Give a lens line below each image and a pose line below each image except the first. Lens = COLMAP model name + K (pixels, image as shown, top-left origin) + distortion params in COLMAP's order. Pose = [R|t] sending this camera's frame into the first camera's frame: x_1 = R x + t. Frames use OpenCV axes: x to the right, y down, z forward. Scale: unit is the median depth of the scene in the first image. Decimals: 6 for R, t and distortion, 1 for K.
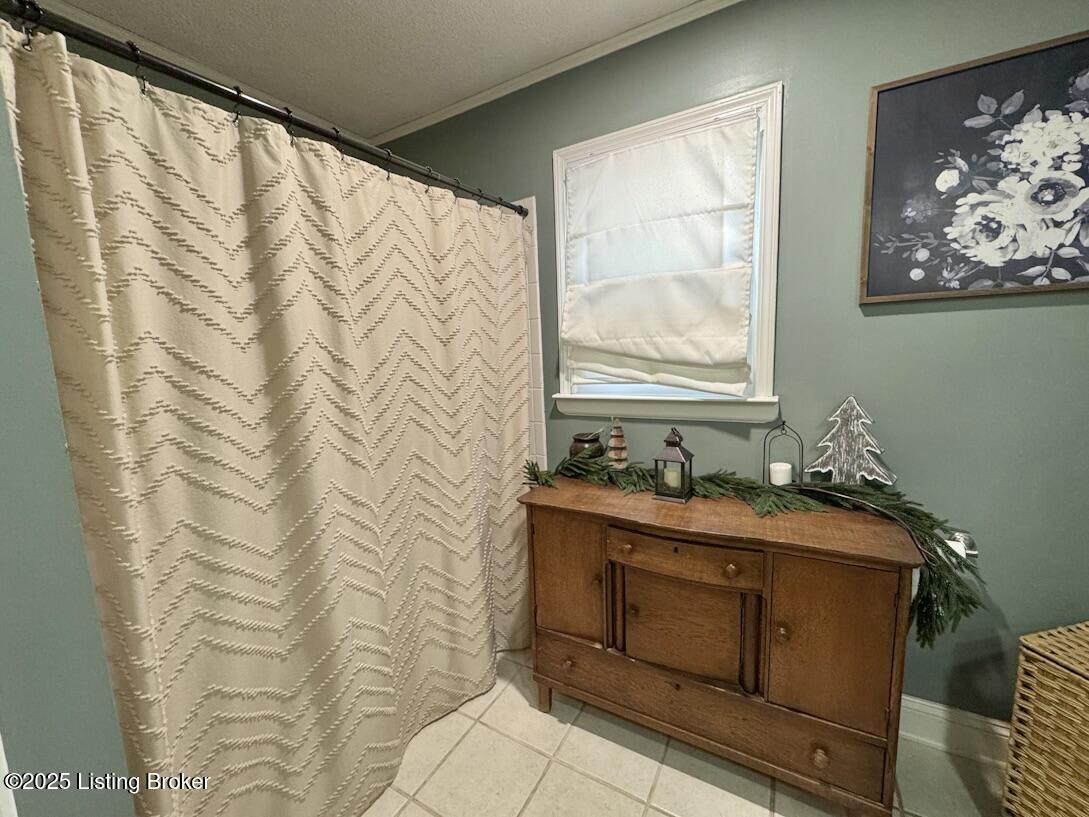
lens RADIAL K [[435.5, 0, 544.2], [0, 435.5, 408.6], [0, 0, 1]] dist [-0.004782, 0.000831]
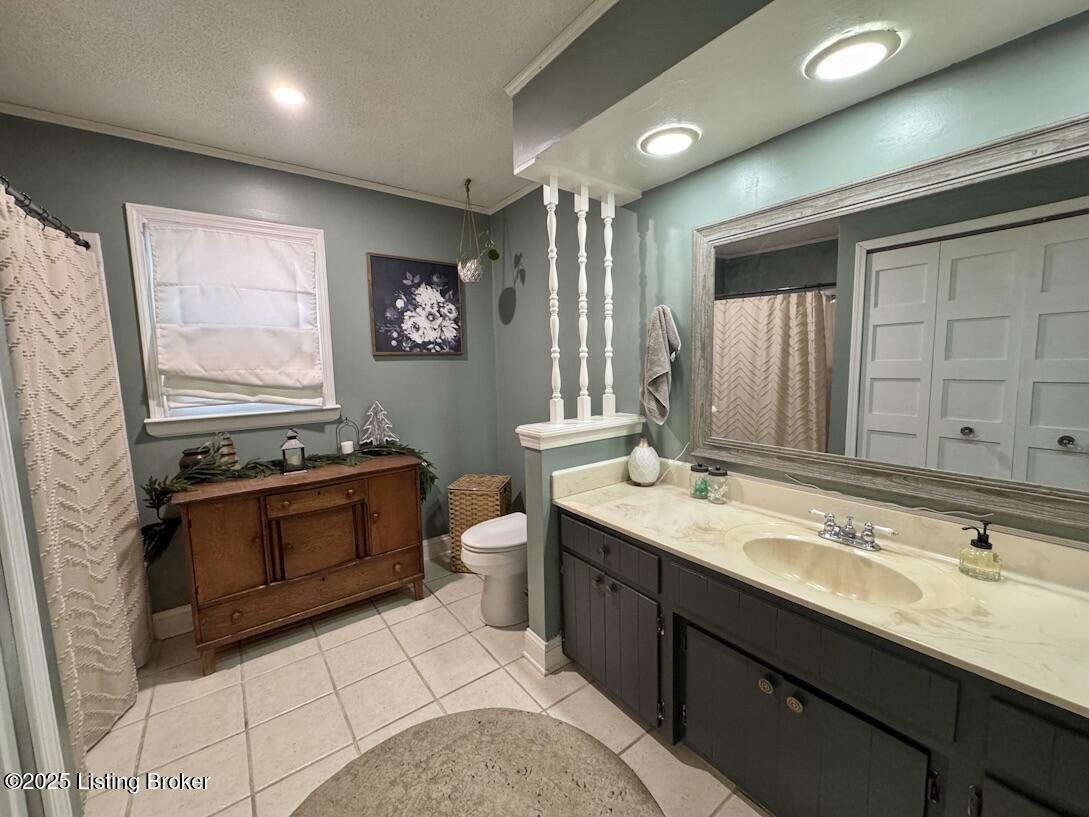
lens RADIAL K [[435.5, 0, 544.9], [0, 435.5, 407.9], [0, 0, 1]] dist [-0.004782, 0.000831]
pose [[0.392365, -0.070779, 0.917082, -0.748738], [0.123065, 0.992110, 0.023917, 0.045754], [-0.911540, 0.103477, 0.397980, -0.451443]]
